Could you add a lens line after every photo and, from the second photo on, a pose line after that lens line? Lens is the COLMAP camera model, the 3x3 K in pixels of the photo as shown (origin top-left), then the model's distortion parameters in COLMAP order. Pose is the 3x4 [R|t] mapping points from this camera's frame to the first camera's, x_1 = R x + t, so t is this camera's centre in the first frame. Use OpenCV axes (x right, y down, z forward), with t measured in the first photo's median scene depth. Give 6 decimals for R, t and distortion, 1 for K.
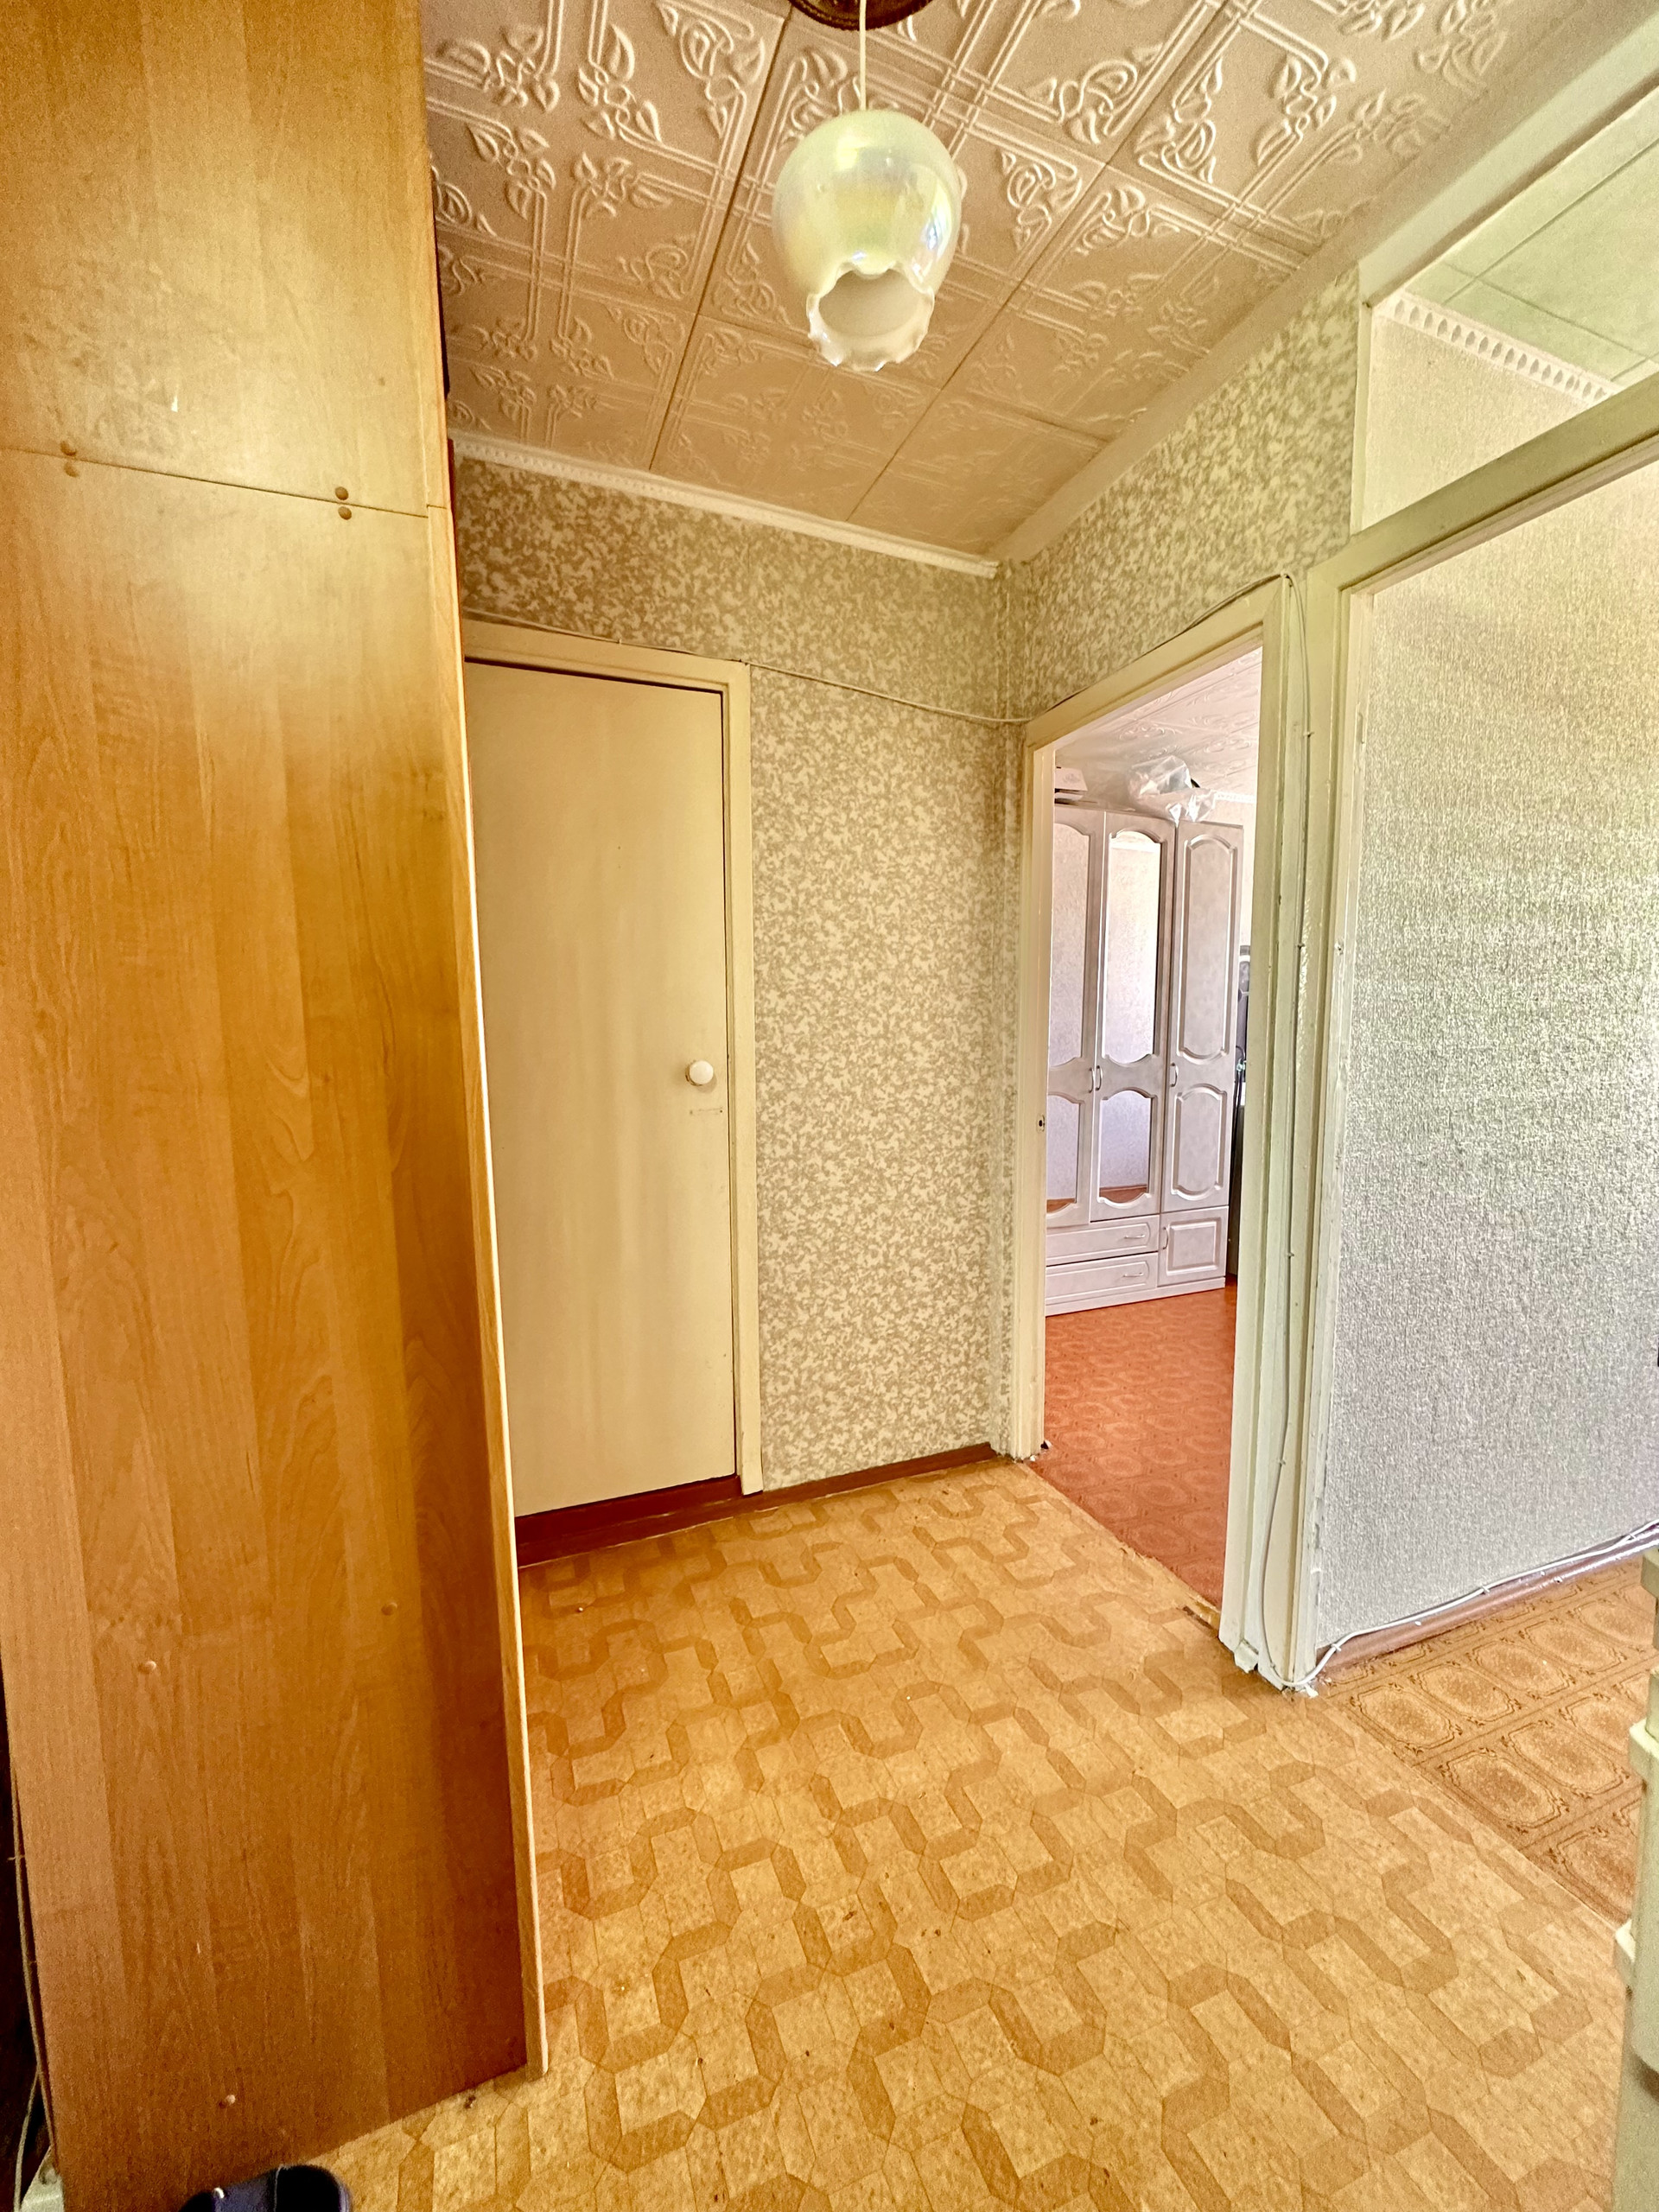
lens RADIAL K [[880.9, 0, 834.5], [0, 880.9, 1116.2], [0, 0, 1]] dist [-0.000104, -0.000004]
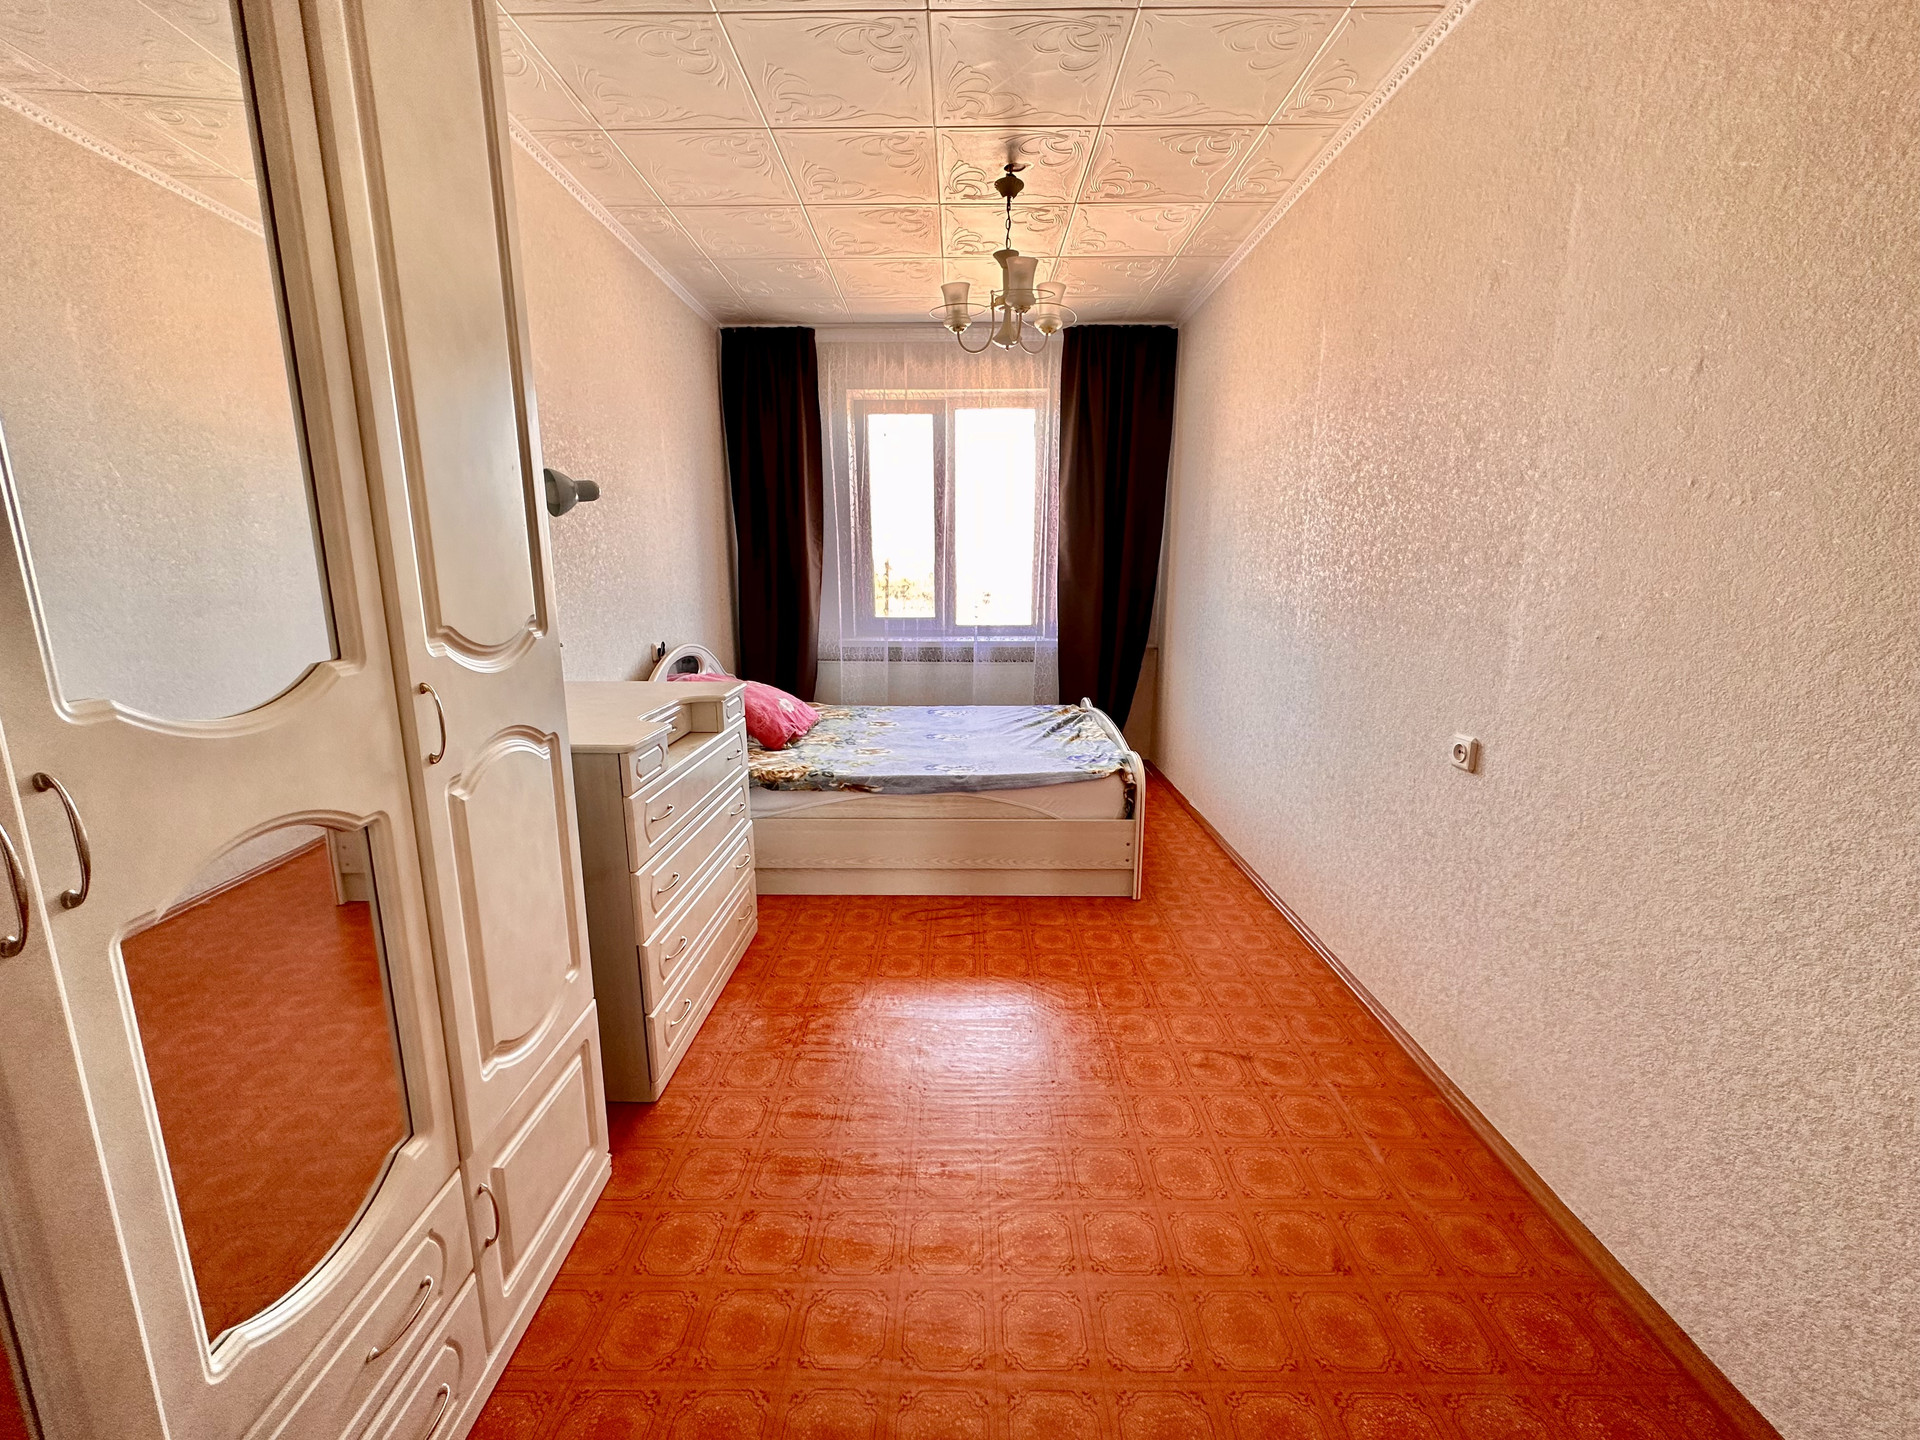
lens RADIAL K [[764.6, 0, 962.0], [0, 764.6, 711.8], [0, 0, 1]] dist [-0.000104, -0.000004]
pose [[0.382064, -0.176831, 0.907060, 0.224667], [0.097531, 0.983756, 0.150702, -0.071520], [-0.918975, 0.030889, 0.393104, 0.740019]]
